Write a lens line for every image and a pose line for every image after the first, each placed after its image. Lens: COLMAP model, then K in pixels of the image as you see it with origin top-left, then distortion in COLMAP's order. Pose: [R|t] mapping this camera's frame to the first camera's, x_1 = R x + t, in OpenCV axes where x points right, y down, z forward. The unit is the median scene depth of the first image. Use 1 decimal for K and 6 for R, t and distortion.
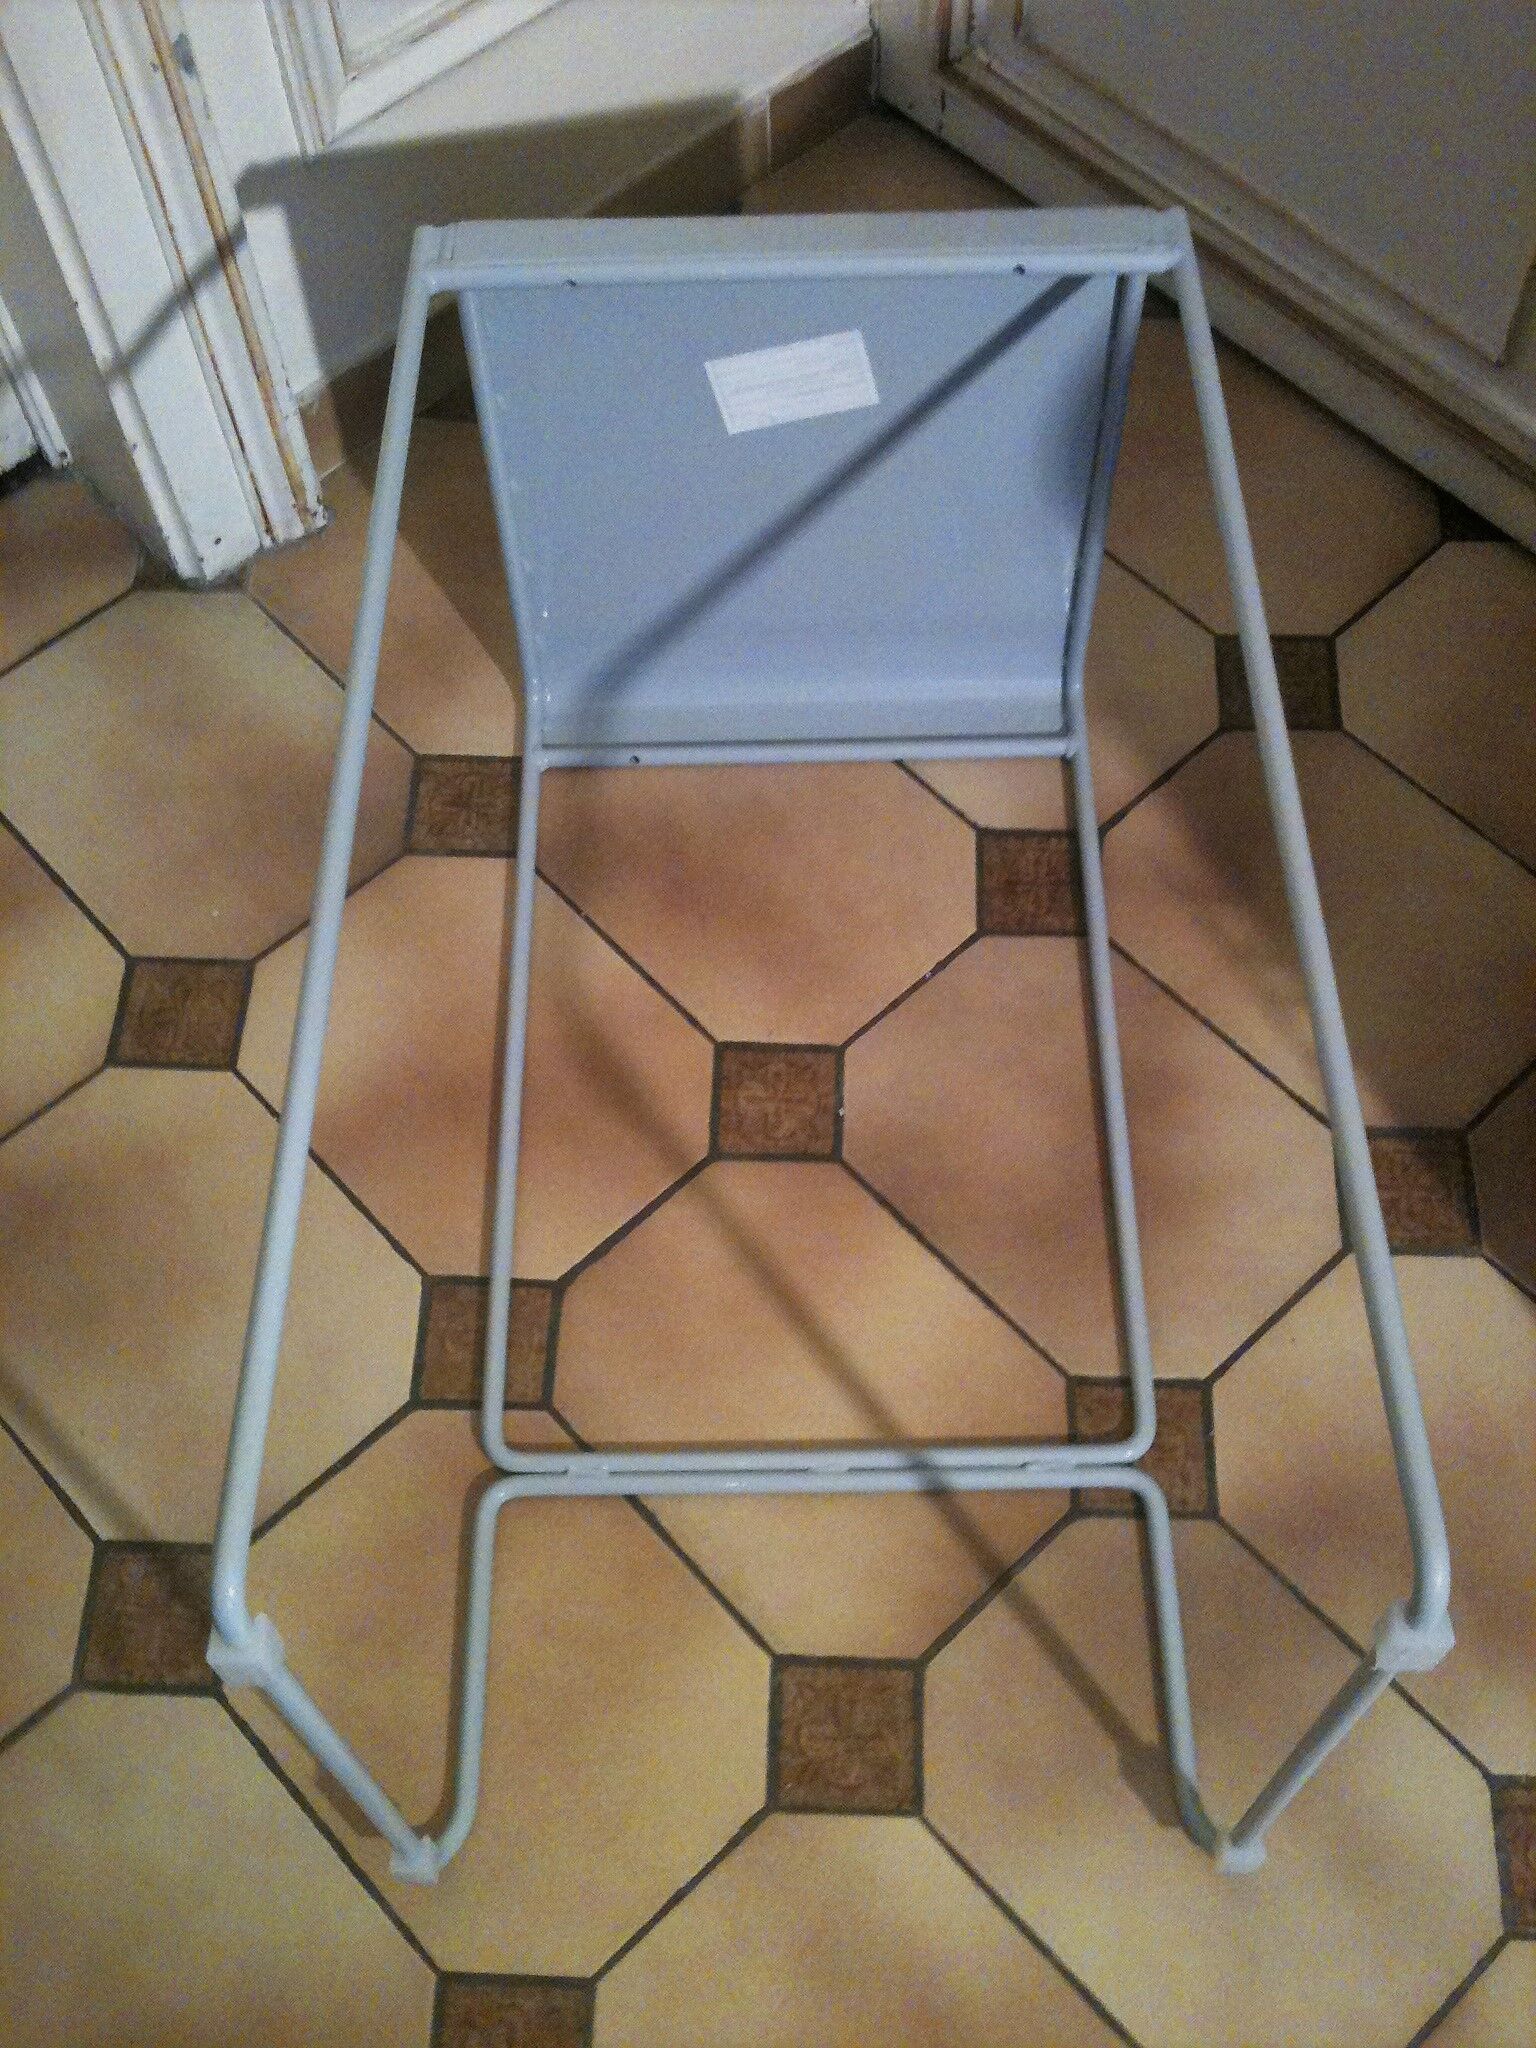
lens RADIAL K [[2225.4, 0, 773.8], [0, 2225.4, 1069.9], [0, 0, 1]] dist [0.143453, -0.367734]
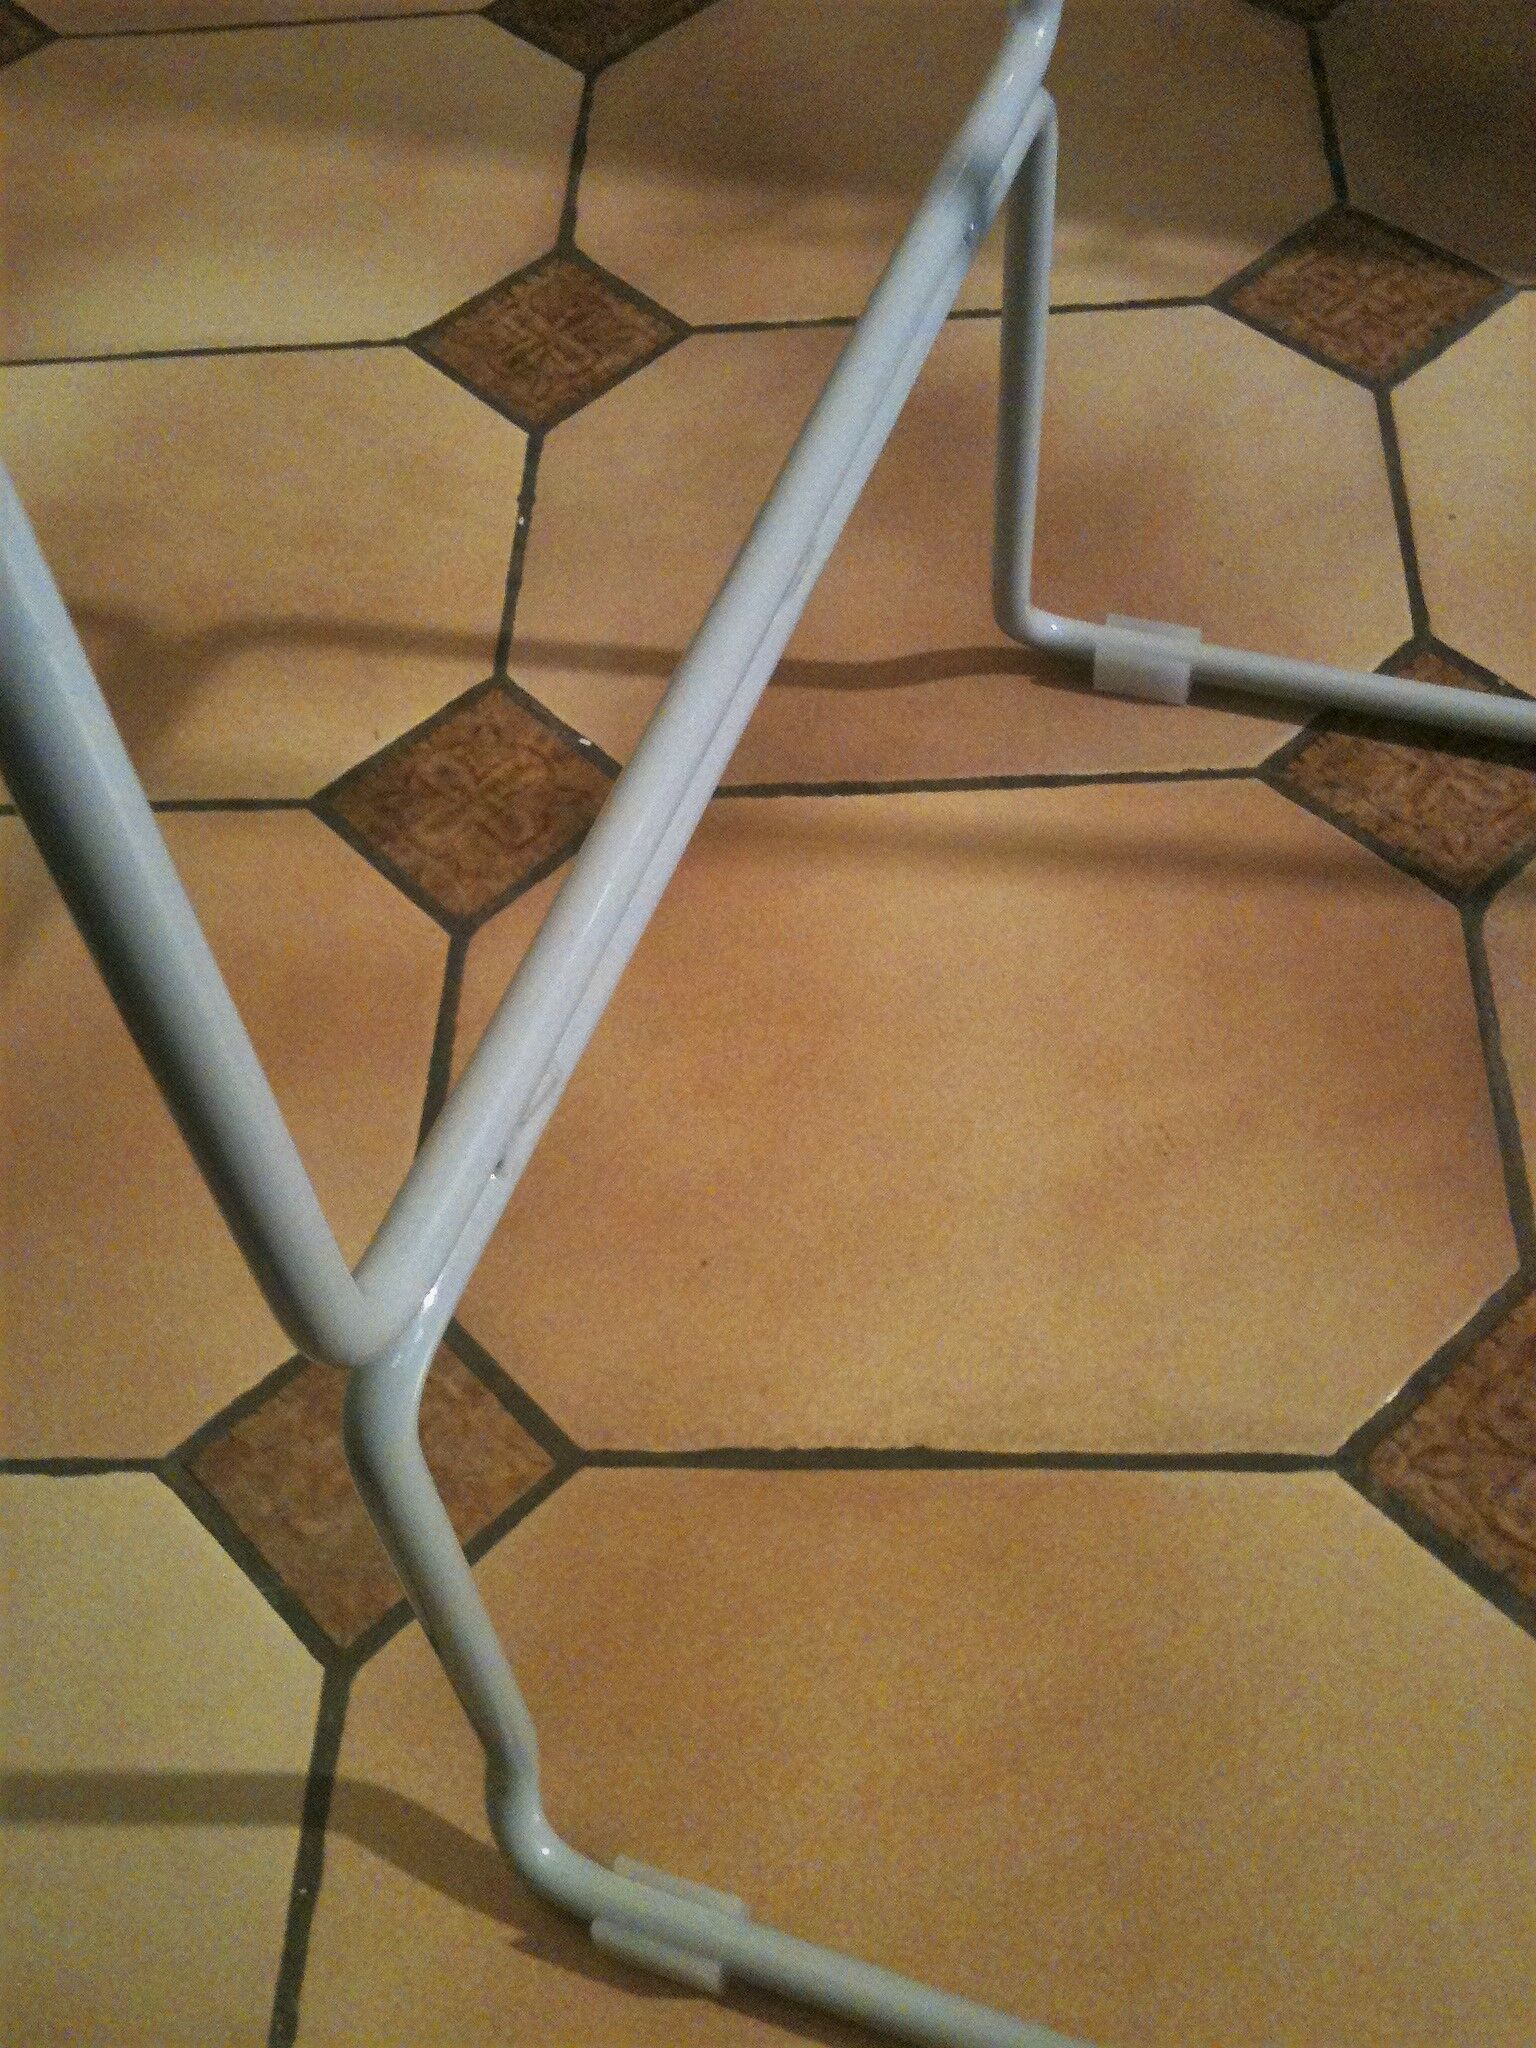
lens RADIAL K [[2314.2, 0, 768.0], [0, 2314.2, 1024.0], [0, 0, 1]] dist [0.027513, 0.000897]
pose [[0.708073, -0.596512, 0.377897, -0.181559], [0.659360, 0.750063, -0.051480, 0.122757], [-0.252738, 0.285622, 0.924415, 0.487611]]
